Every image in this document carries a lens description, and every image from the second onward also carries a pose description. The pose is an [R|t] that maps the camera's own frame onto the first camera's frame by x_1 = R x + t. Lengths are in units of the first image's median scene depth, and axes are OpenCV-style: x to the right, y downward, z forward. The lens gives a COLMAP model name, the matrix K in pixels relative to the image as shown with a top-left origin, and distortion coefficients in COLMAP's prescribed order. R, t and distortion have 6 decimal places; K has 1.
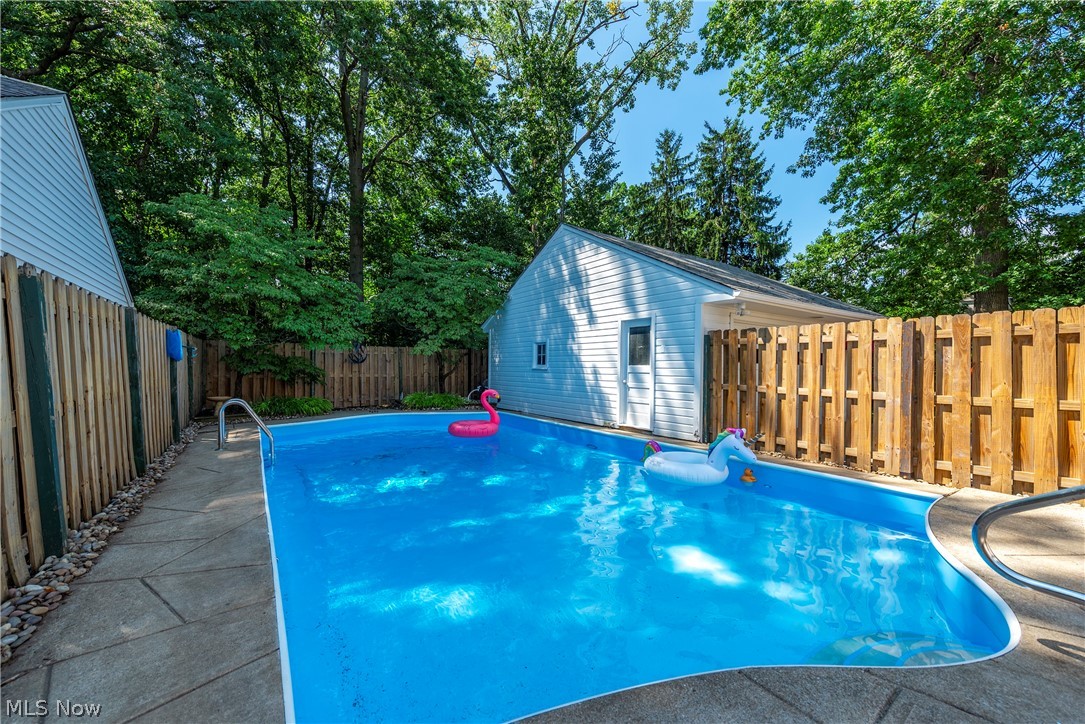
lens RADIAL K [[425.6, 0, 536.2], [0, 425.6, 364.8], [0, 0, 1]] dist [0.010564, -0.001702]
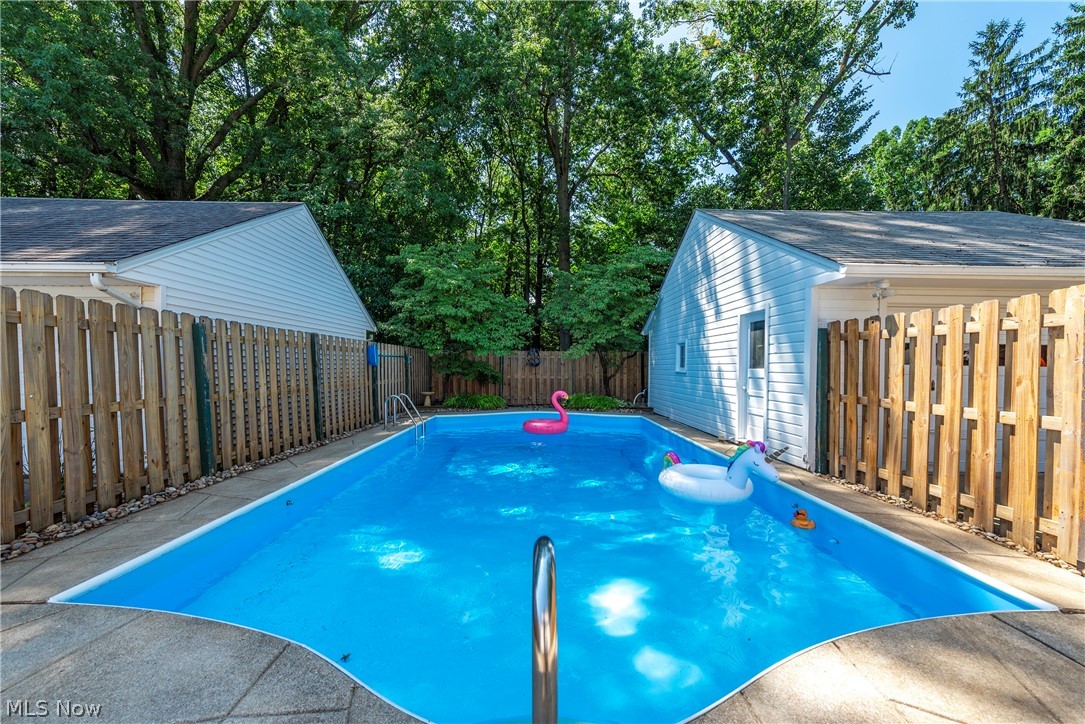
lens RADIAL K [[425.6, 0, 536.9], [0, 425.6, 364.5], [0, 0, 1]] dist [0.010564, -0.001702]
pose [[0.834077, -0.007053, -0.551603, 0.283103], [0.005008, 0.999974, -0.005214, -0.003656], [0.551625, 0.001586, 0.834091, 0.070229]]
